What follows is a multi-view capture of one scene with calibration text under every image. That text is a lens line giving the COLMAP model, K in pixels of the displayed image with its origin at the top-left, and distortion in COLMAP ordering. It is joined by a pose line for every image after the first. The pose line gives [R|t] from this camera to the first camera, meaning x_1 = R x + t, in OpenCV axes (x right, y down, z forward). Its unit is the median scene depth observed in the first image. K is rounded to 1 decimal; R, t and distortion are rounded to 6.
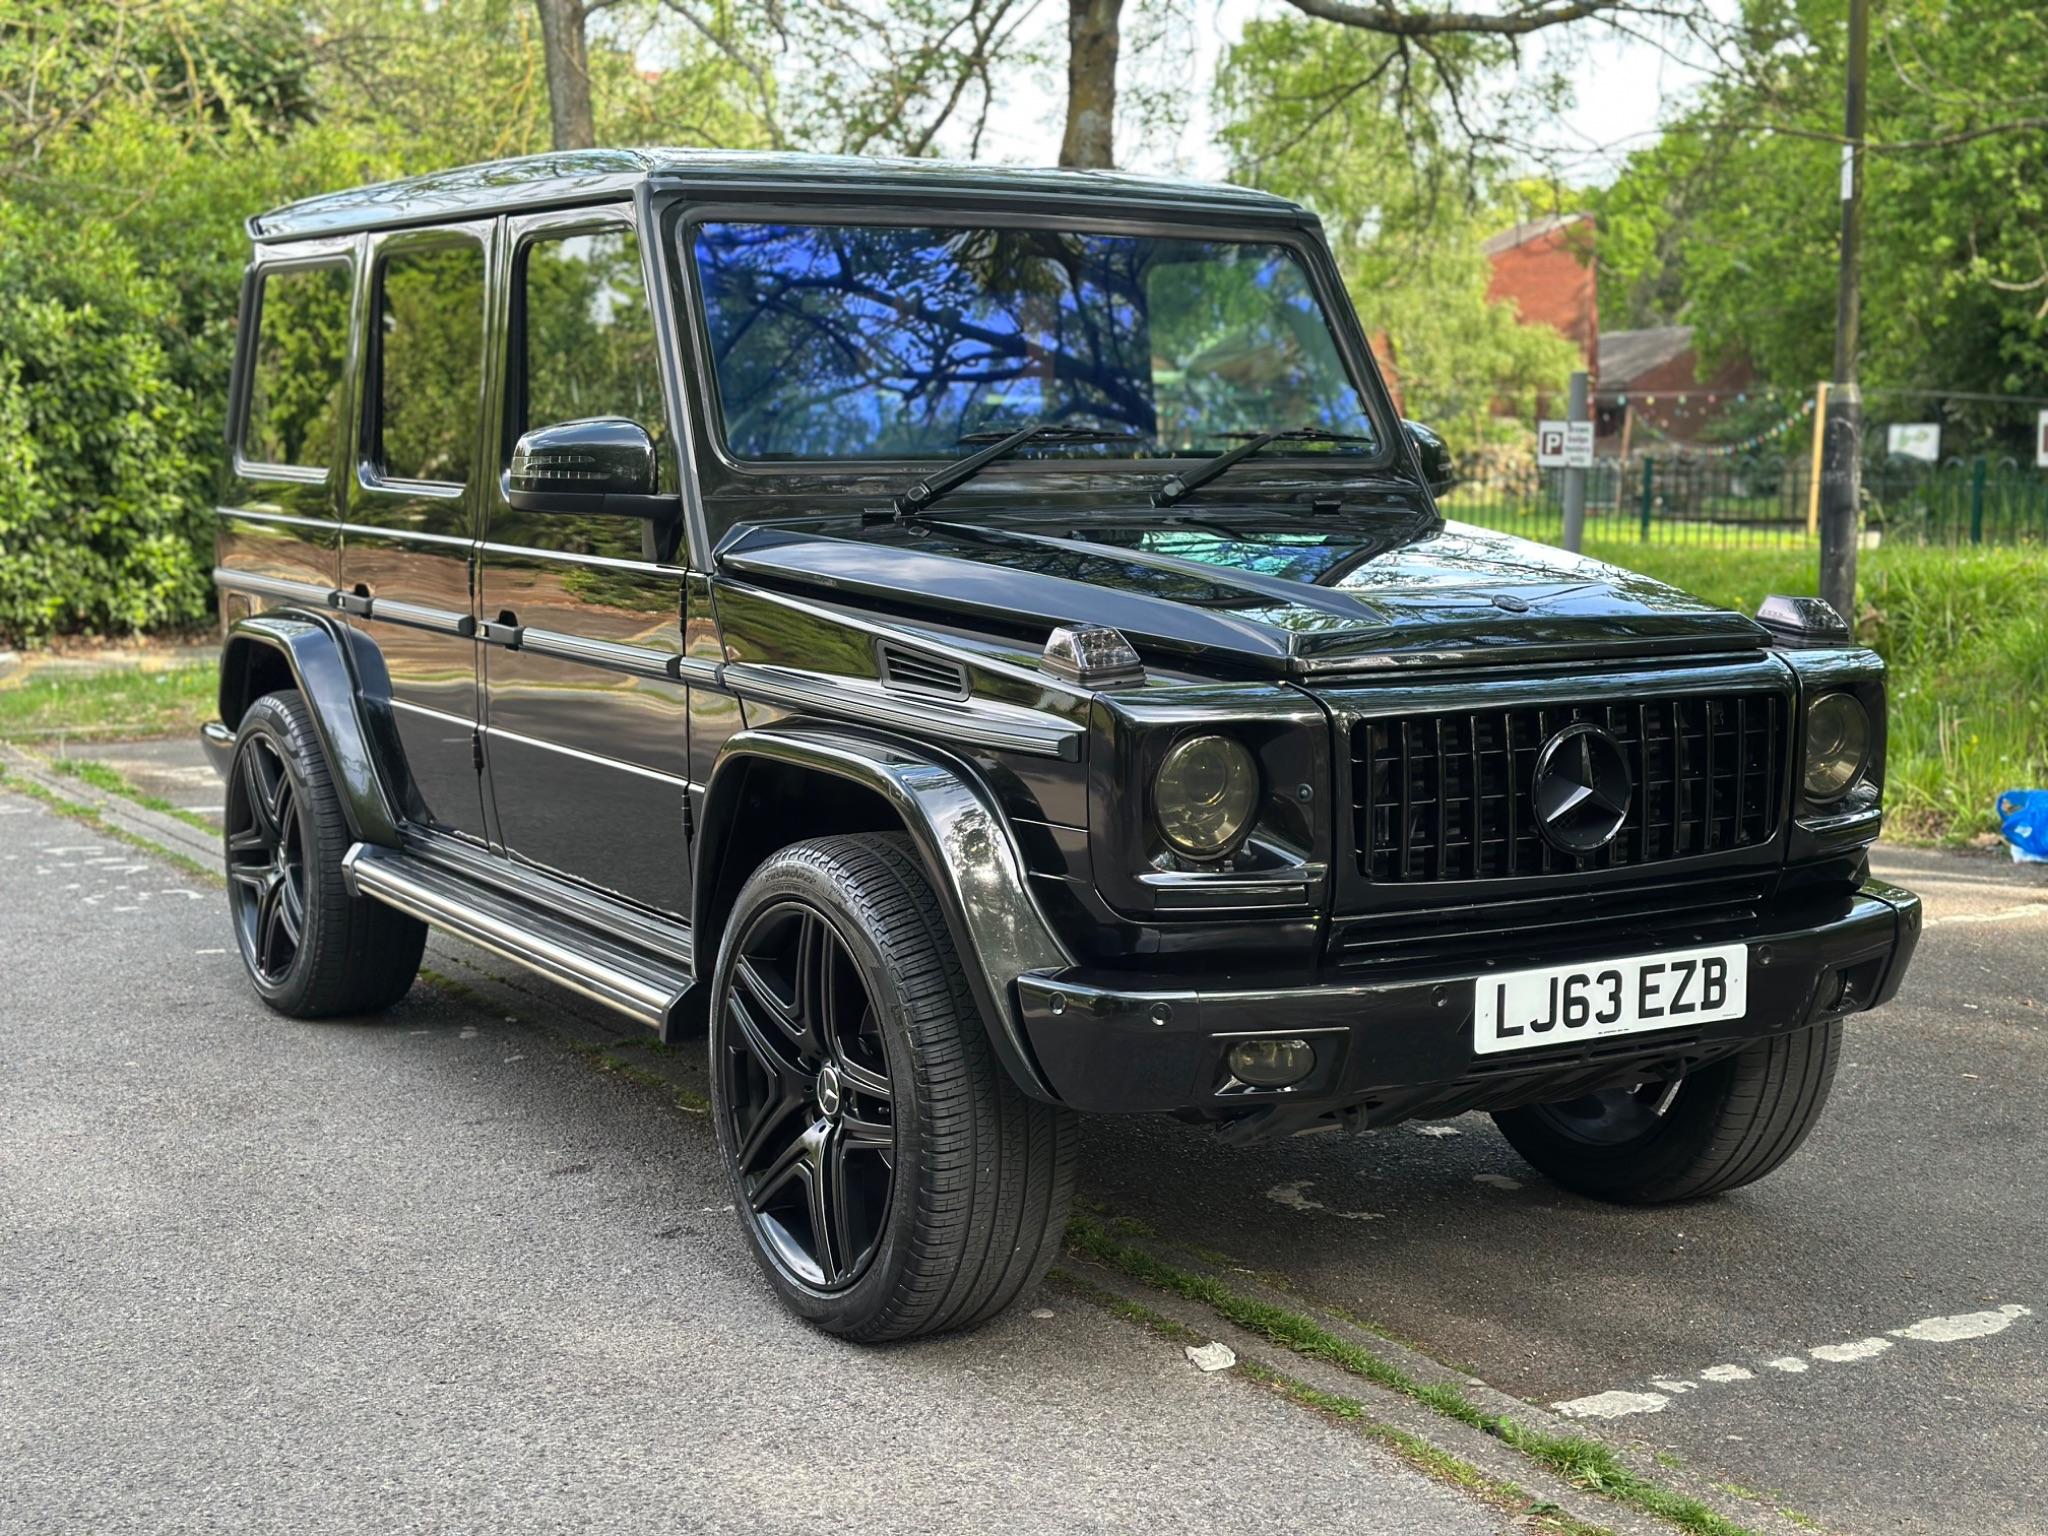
lens RADIAL K [[2849.9, 0, 1019.6], [0, 2849.9, 767.3], [0, 0, 1]] dist [0.115966, 0.000000]
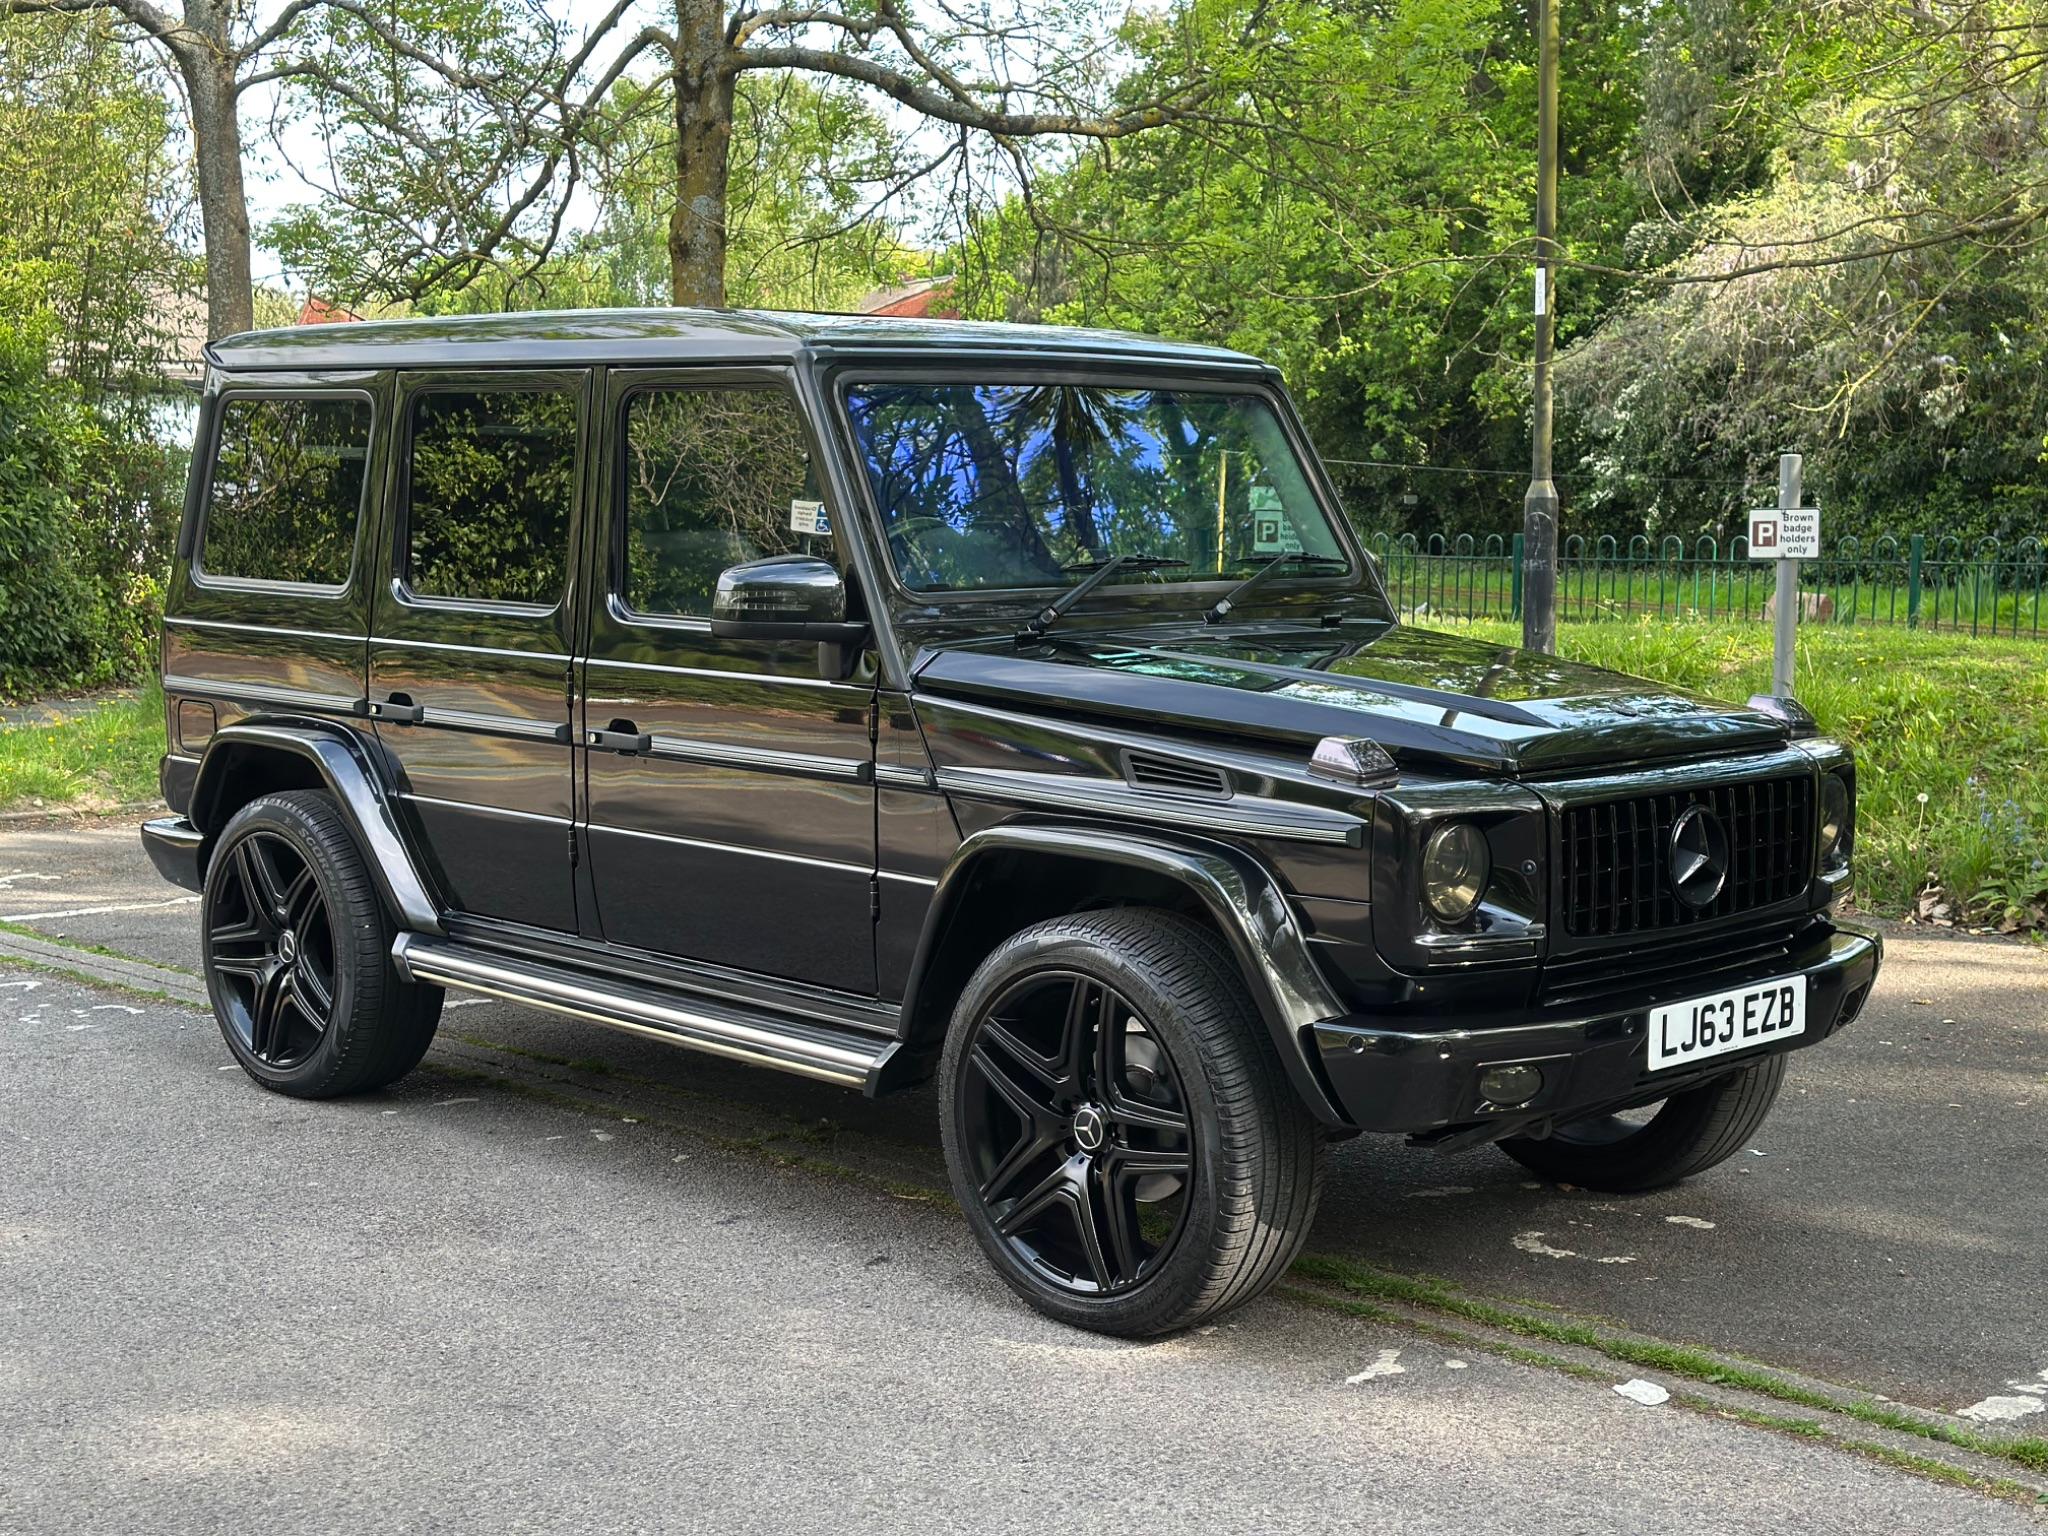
lens RADIAL K [[2849.9, 0, 1016.1], [0, 2849.9, 771.4], [0, 0, 1]] dist [0.115966, 0.000000]
pose [[0.974163, -0.024206, 0.224544, -0.366270], [0.027708, 0.999538, -0.012457, -0.021853], [-0.224139, 0.018356, 0.974384, -0.157334]]
